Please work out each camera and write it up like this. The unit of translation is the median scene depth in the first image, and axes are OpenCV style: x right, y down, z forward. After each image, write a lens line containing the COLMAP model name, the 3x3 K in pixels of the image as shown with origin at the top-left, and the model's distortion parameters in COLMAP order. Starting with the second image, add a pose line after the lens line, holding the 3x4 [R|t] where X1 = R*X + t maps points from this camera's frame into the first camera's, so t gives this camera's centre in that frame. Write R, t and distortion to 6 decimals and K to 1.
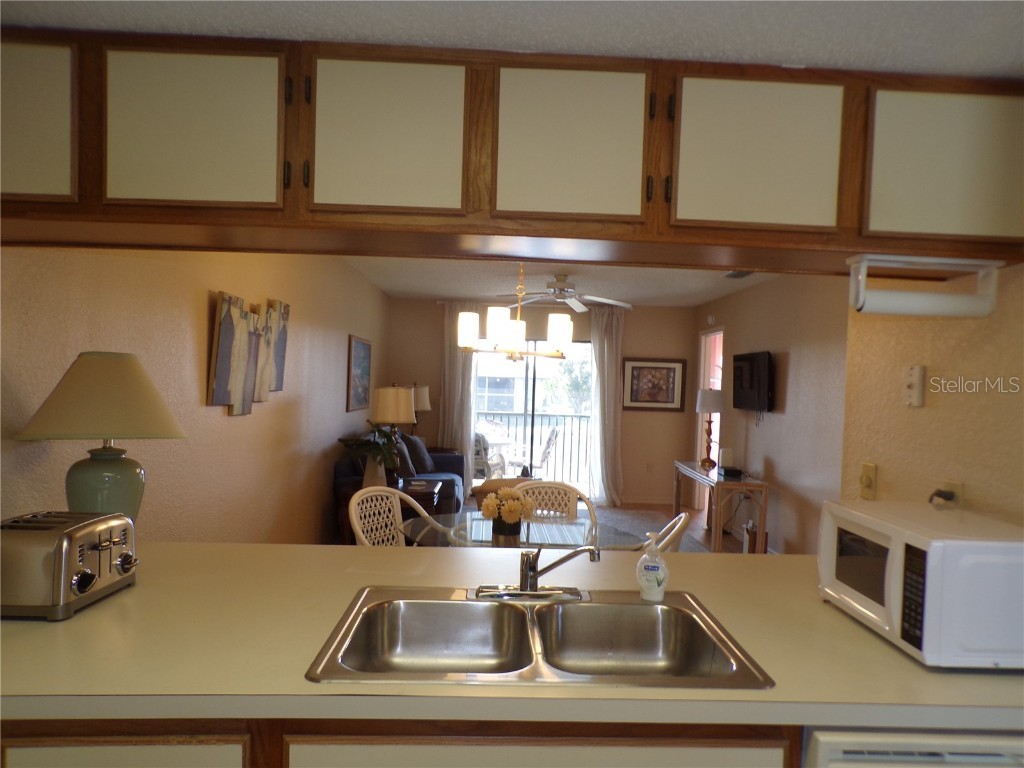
lens RADIAL K [[695.3, 0, 508.6], [0, 695.3, 383.2], [0, 0, 1]] dist [0.001154, 0.015258]
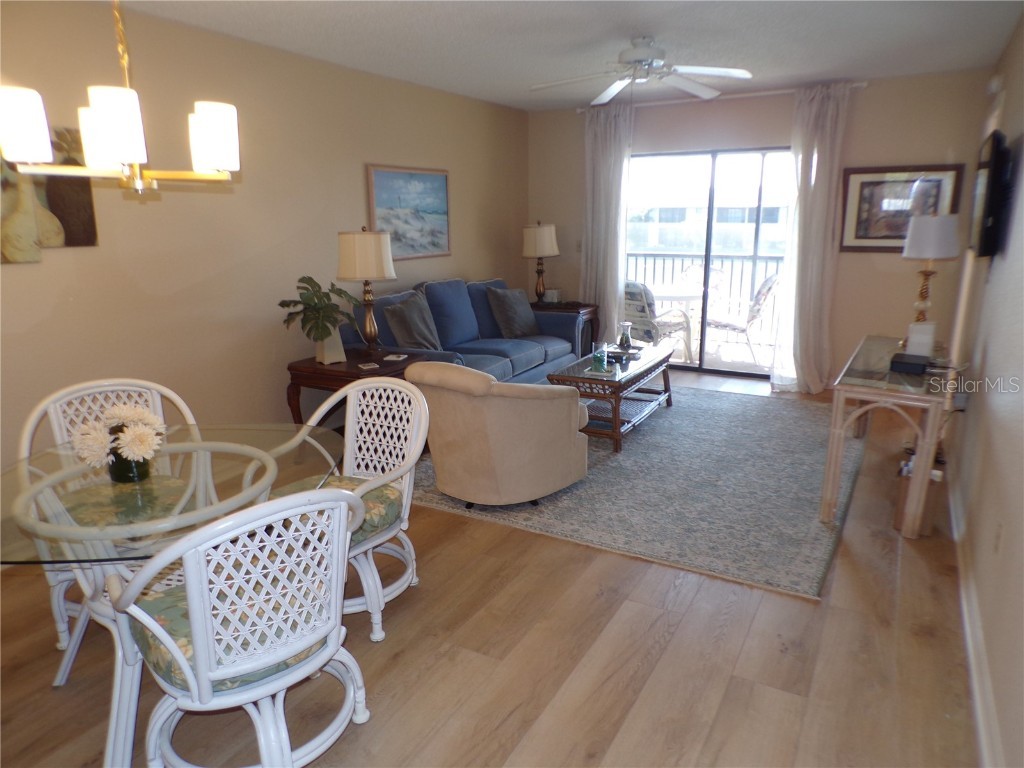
lens RADIAL K [[695.3, 0, 510.7], [0, 695.3, 384.9], [0, 0, 1]] dist [0.001154, 0.015258]
pose [[0.859359, 0.082546, -0.504666, 0.525360], [0.037884, 0.973897, 0.223805, 0.003997], [0.509967, -0.211448, 0.833801, 0.579621]]
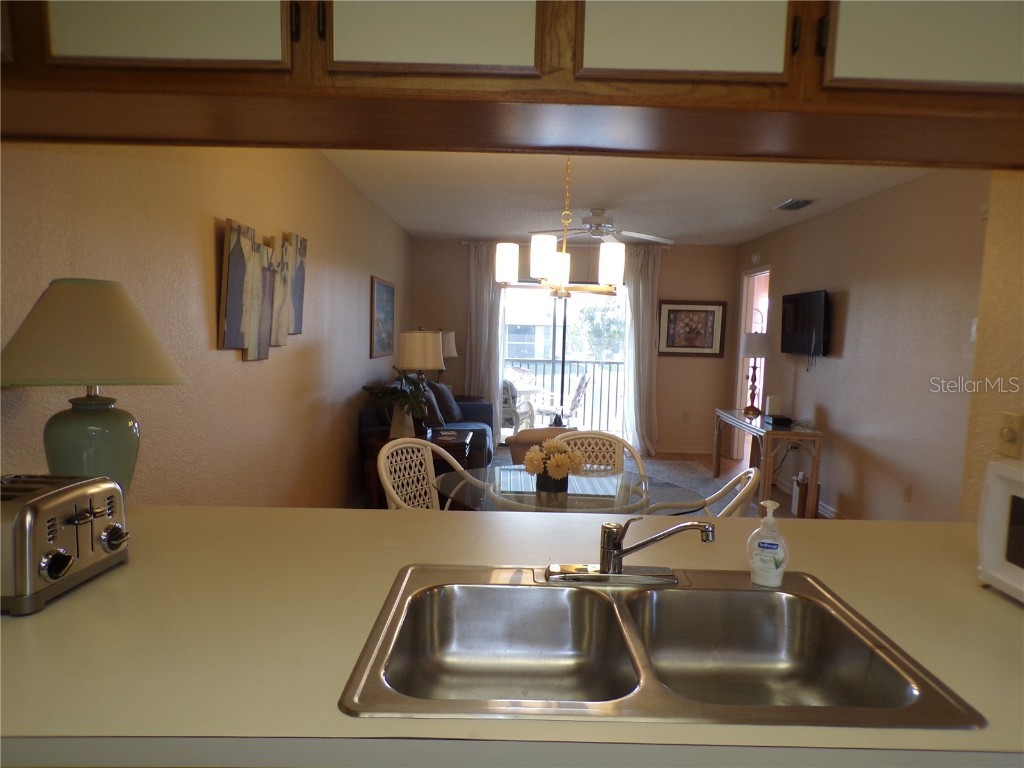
lens RADIAL K [[695.3, 0, 509.5], [0, 695.3, 385.7], [0, 0, 1]] dist [0.001154, 0.015258]
pose [[0.999622, -0.003552, -0.027248, -0.029063], [0.005659, 0.996964, 0.077652, 0.009419], [0.026890, -0.077777, 0.996608, 0.095604]]
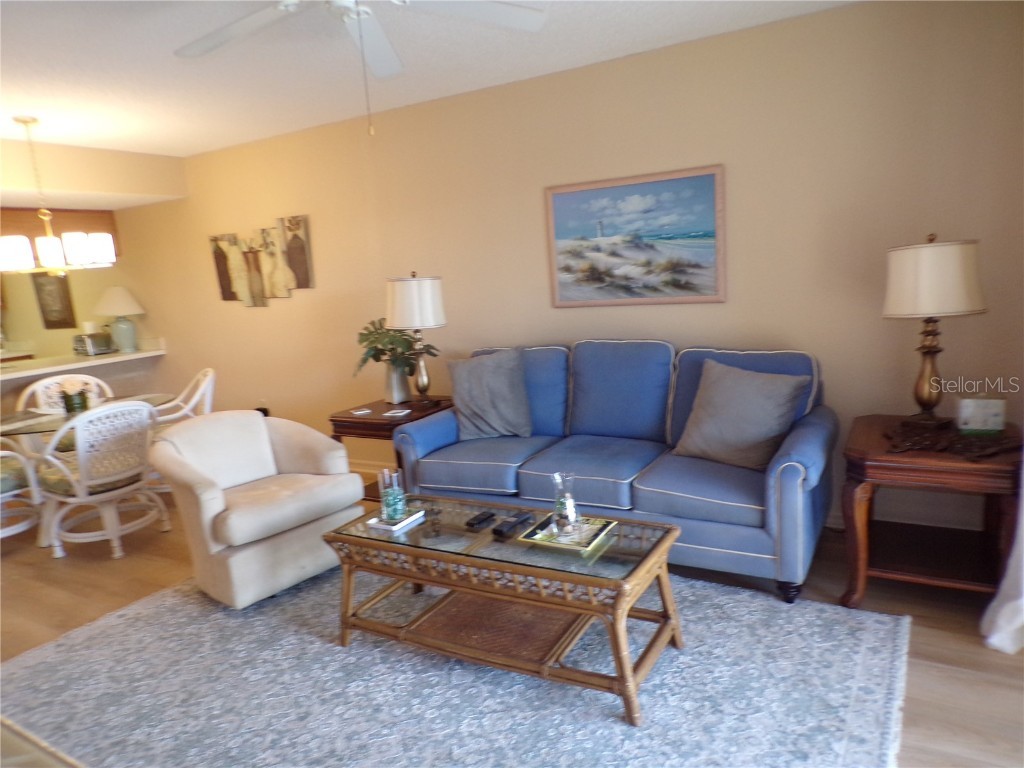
lens RADIAL K [[695.3, 0, 515.0], [0, 695.3, 390.5], [0, 0, 1]] dist [0.001154, 0.015258]
pose [[-0.530784, 0.162532, -0.831776, 0.562148], [0.057199, 0.986071, 0.156181, 0.018404], [0.845575, 0.035321, -0.532687, 2.084743]]
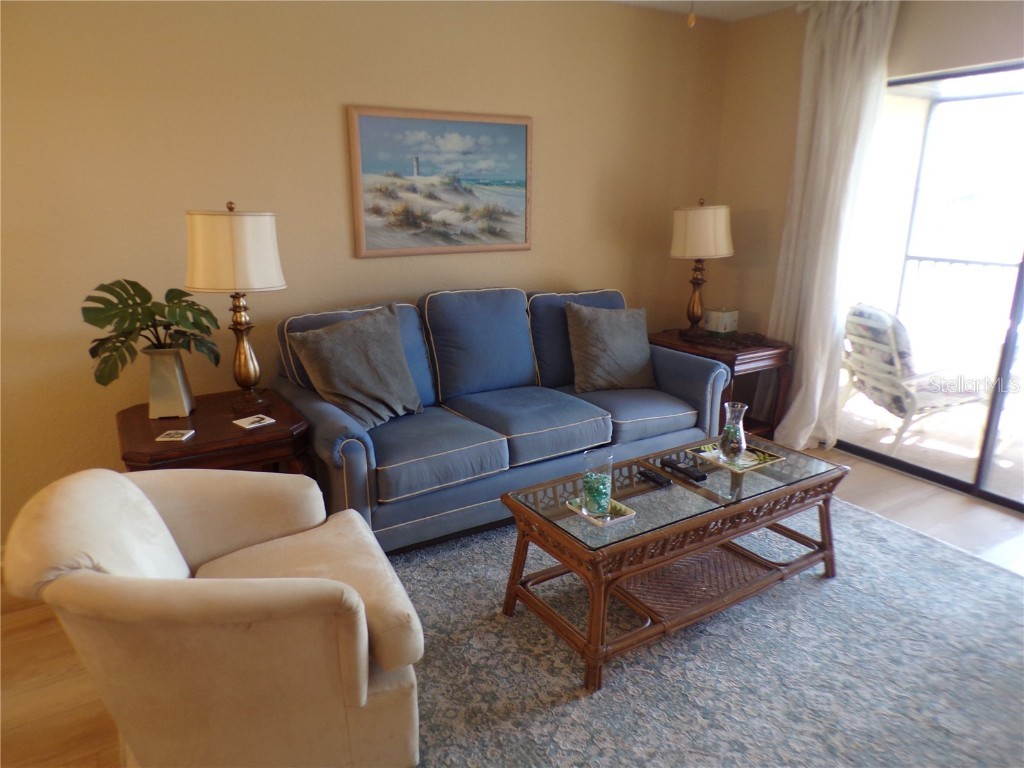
lens RADIAL K [[695.3, 0, 510.6], [0, 695.3, 394.1], [0, 0, 1]] dist [0.001154, 0.015258]
pose [[0.499530, 0.216917, -0.838699, 0.488661], [0.013226, 0.966121, 0.257750, 0.006197], [0.866195, -0.139846, 0.479738, 1.300368]]
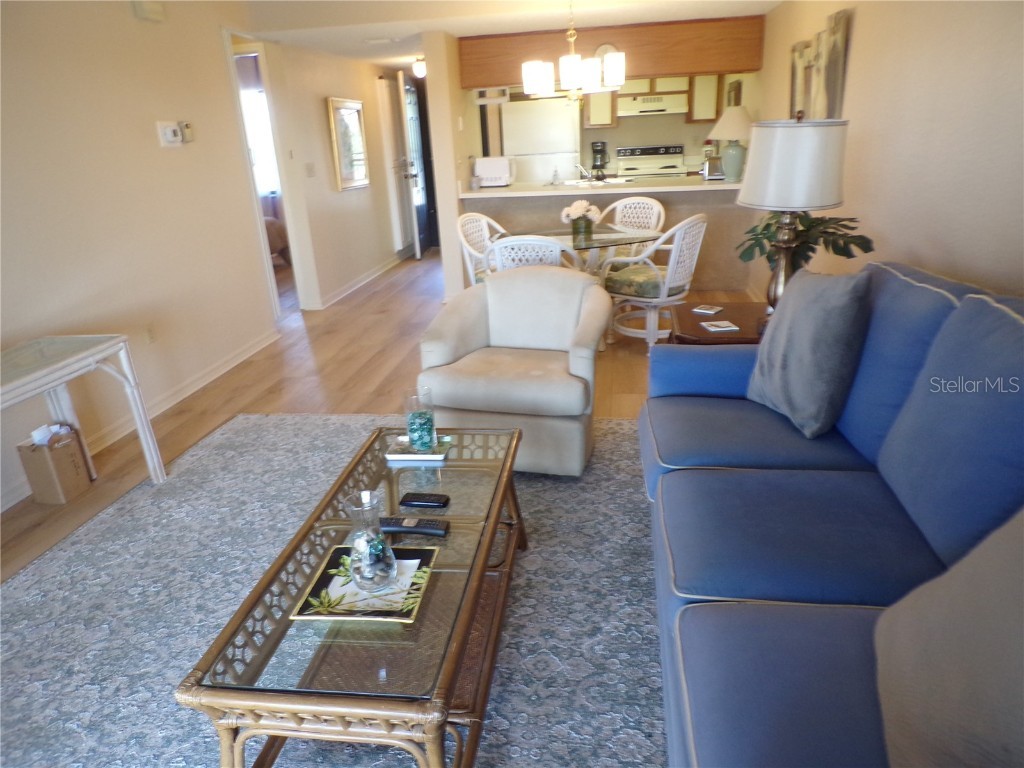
lens RADIAL K [[695.3, 0, 522.0], [0, 695.3, 390.5], [0, 0, 1]] dist [0.001154, 0.015258]
pose [[-0.988078, -0.039214, 0.148876, -0.088624], [0.017430, 0.932306, 0.361251, 0.001050], [-0.152964, 0.359539, -0.920507, 2.107737]]
